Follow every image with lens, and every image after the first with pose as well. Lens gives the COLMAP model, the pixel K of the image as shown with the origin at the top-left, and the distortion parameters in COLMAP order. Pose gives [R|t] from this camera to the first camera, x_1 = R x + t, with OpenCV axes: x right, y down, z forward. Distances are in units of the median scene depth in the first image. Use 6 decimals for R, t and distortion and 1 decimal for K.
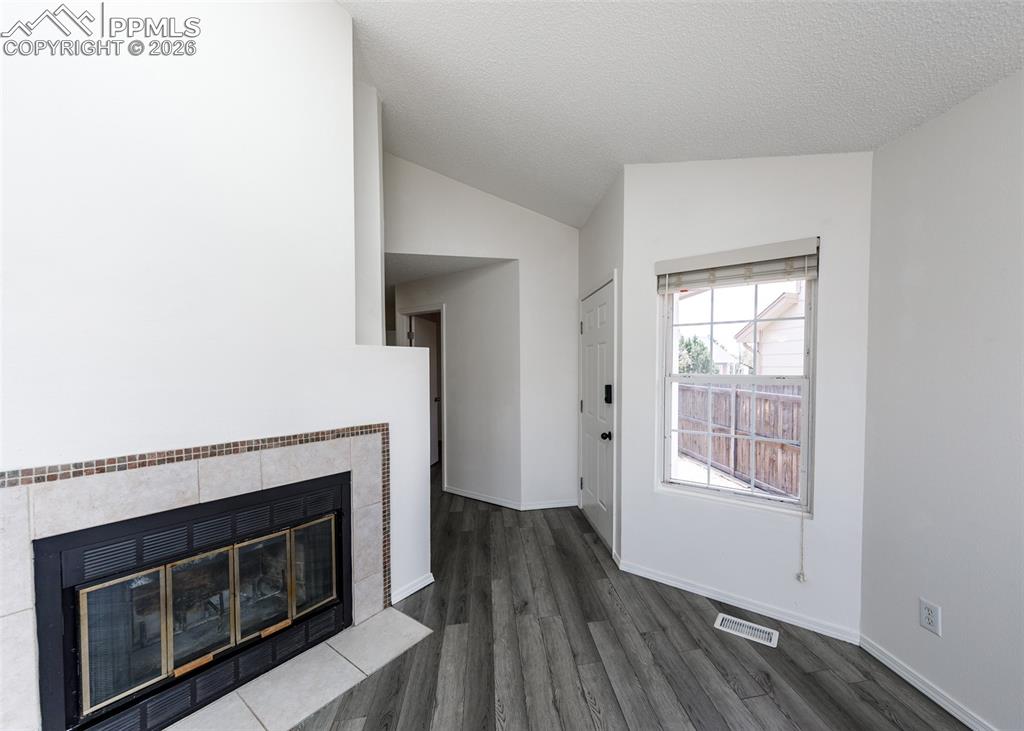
lens RADIAL K [[390.7, 0, 568.2], [0, 390.7, 380.7], [0, 0, 1]] dist [0.000887, 0.000208]
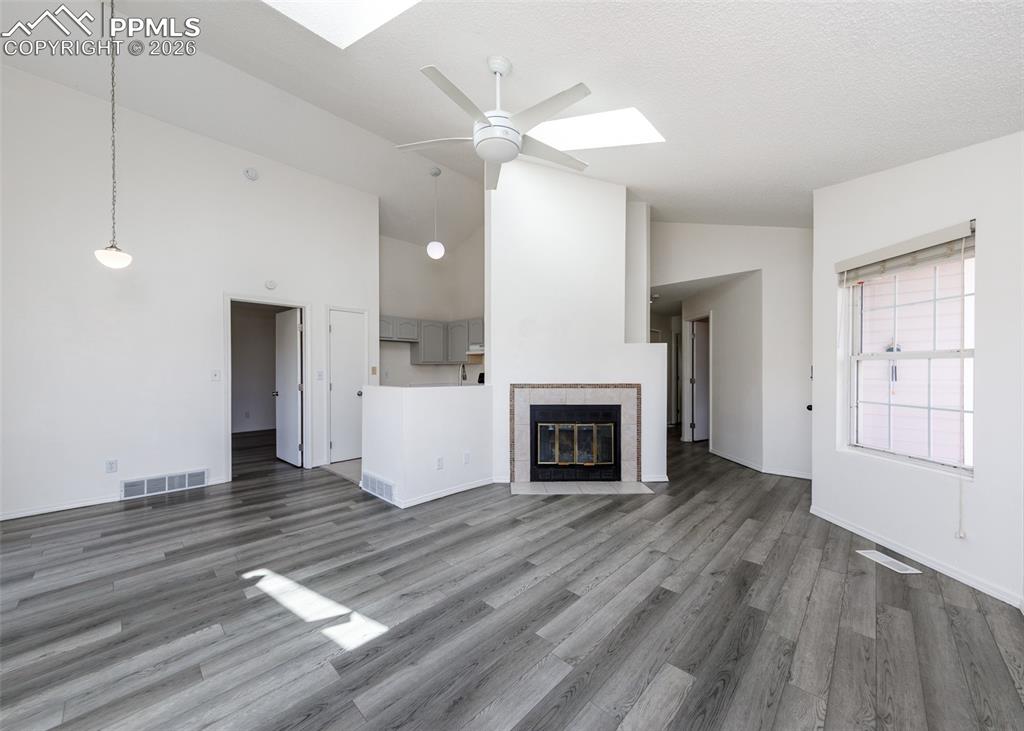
lens RADIAL K [[393.5, 0, 498.9], [0, 393.5, 371.4], [0, 0, 1]] dist [0.005458, 0.000101]
pose [[0.552797, -0.000063, -0.833316, 0.686904], [-0.025999, 0.999512, -0.017322, 0.090111], [0.832910, 0.031241, 0.552525, -0.578632]]
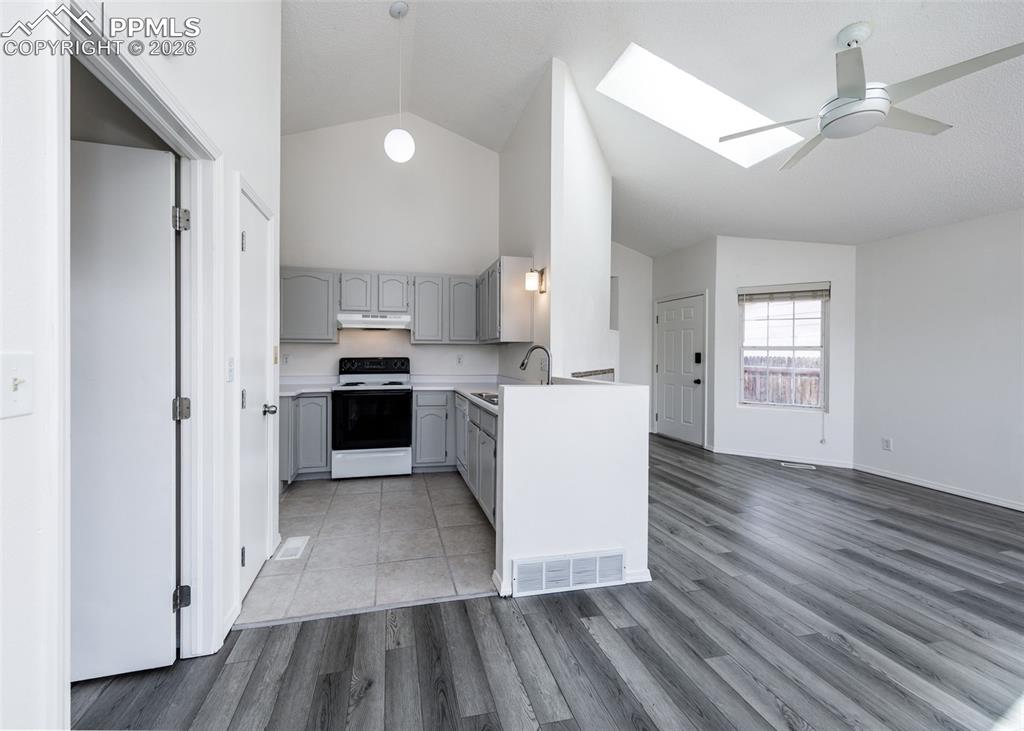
lens RADIAL K [[419.7, 0, 484.9], [0, 419.7, 355.2], [0, 0, 1]] dist [0.001878, 0.000095]
pose [[0.999168, 0.004260, 0.040559, -1.109492], [-0.003127, 0.999604, -0.027973, 0.090818], [-0.040662, 0.027823, 0.998785, -1.008445]]
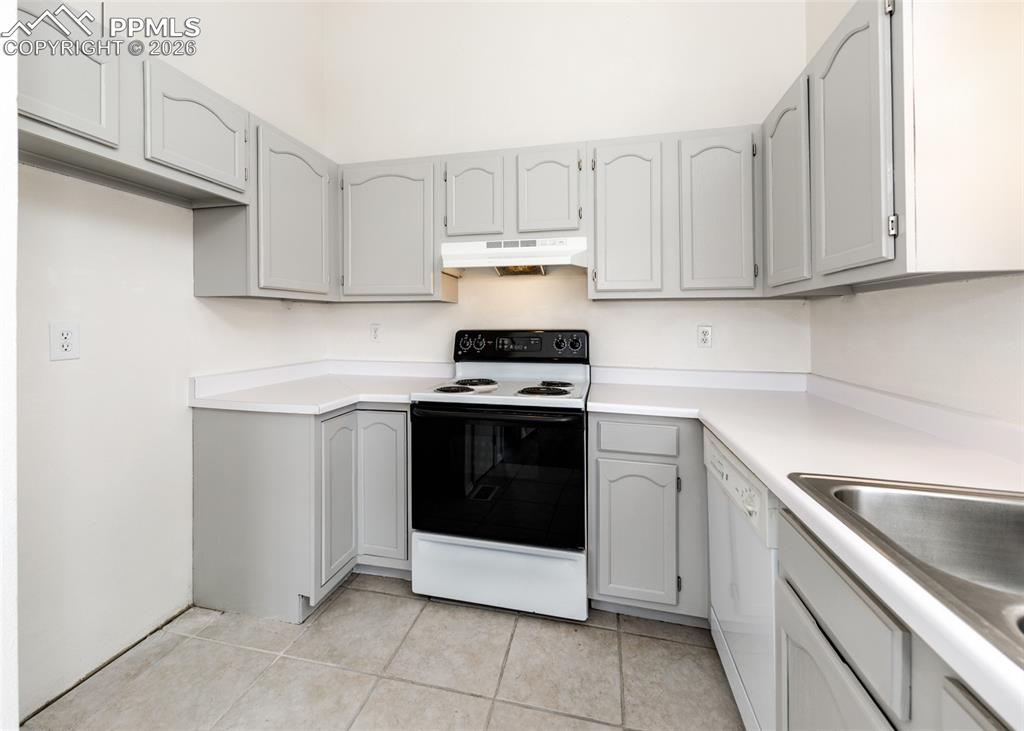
lens RADIAL K [[419.7, 0, 494.6], [0, 419.7, 317.8], [0, 0, 1]] dist [0.002419, -0.000633]
pose [[0.909228, -0.006603, -0.416246, -1.180559], [-0.010176, 0.999223, -0.038078, 0.060986], [0.416174, 0.038857, 0.908454, -0.012906]]
